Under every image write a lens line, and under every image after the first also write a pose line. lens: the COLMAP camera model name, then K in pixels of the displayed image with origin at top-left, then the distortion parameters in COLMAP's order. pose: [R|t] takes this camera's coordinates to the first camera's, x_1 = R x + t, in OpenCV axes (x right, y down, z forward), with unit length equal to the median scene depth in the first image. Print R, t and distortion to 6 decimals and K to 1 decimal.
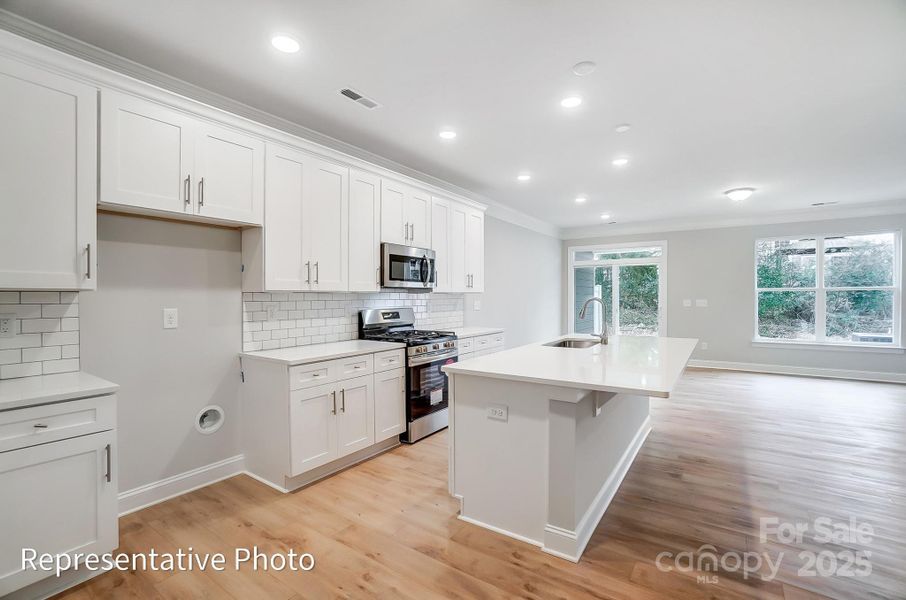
lens RADIAL K [[408.7, 0, 450.9], [0, 408.7, 302.6], [0, 0, 1]] dist [-0.049114, 0.013222]
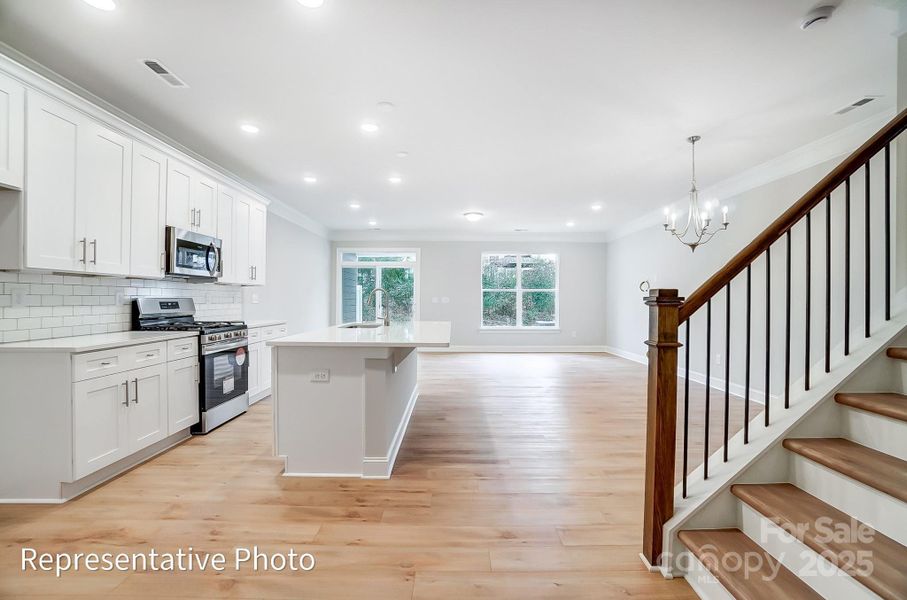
lens RADIAL K [[409.2, 0, 451.9], [0, 409.2, 302.4], [0, 0, 1]] dist [-0.049114, 0.013222]
pose [[0.826924, 0.003259, 0.562304, -0.178520], [0.002552, 0.999951, -0.009548, 0.049196], [-0.562308, 0.009331, 0.826875, -0.156783]]
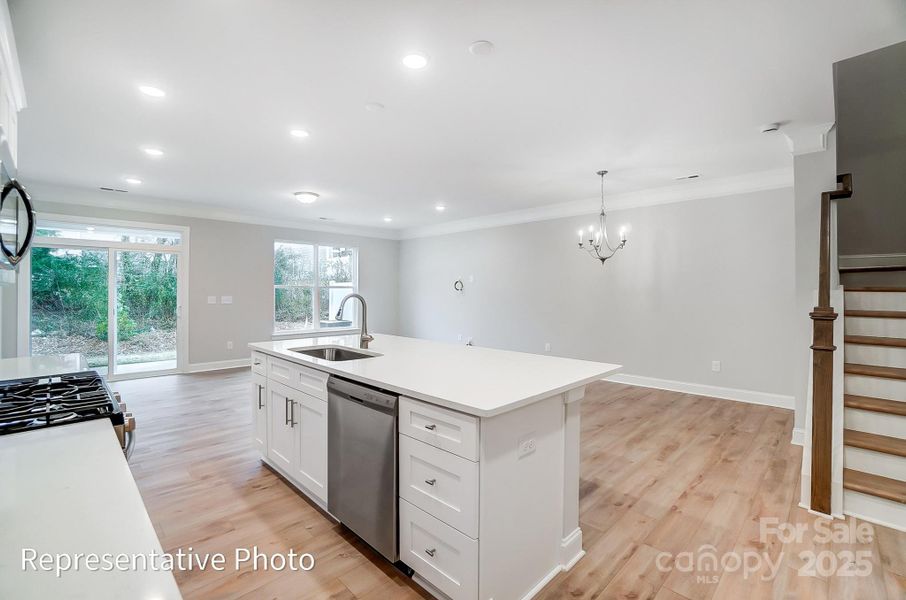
lens RADIAL K [[408.7, 0, 453.5], [0, 408.7, 293.6], [0, 0, 1]] dist [-0.049114, 0.013222]
pose [[0.171409, -0.000547, 0.985200, -0.488787], [0.014086, 0.999899, -0.001895, -0.010448], [-0.985099, 0.014202, 0.171399, 0.748715]]
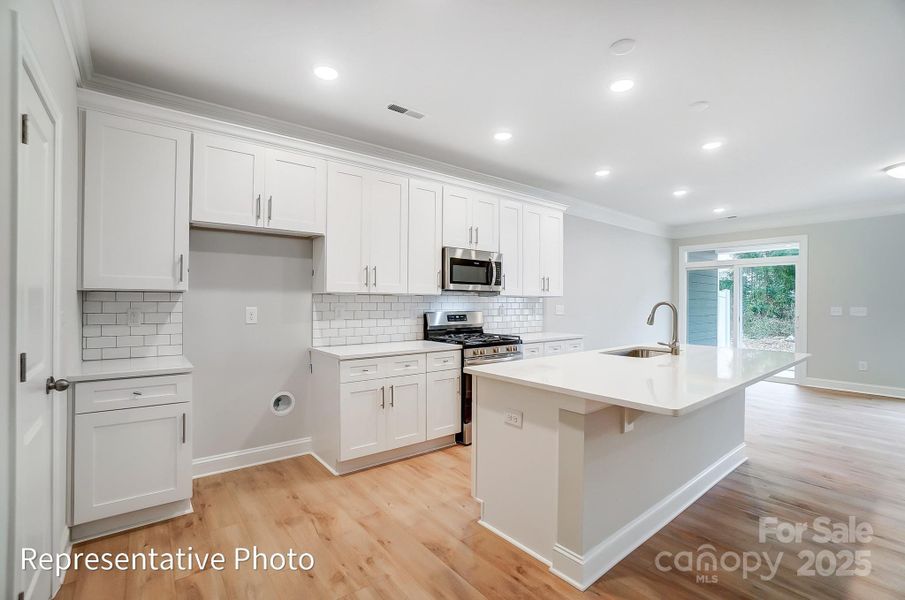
lens RADIAL K [[409.3, 0, 444.5], [0, 409.3, 302.6], [0, 0, 1]] dist [-0.039743, 0.005437]
pose [[0.952178, 0.009056, -0.305410, 0.188140], [-0.013027, 0.999855, -0.010967, 0.006469], [0.305267, 0.014421, 0.952158, 0.019889]]
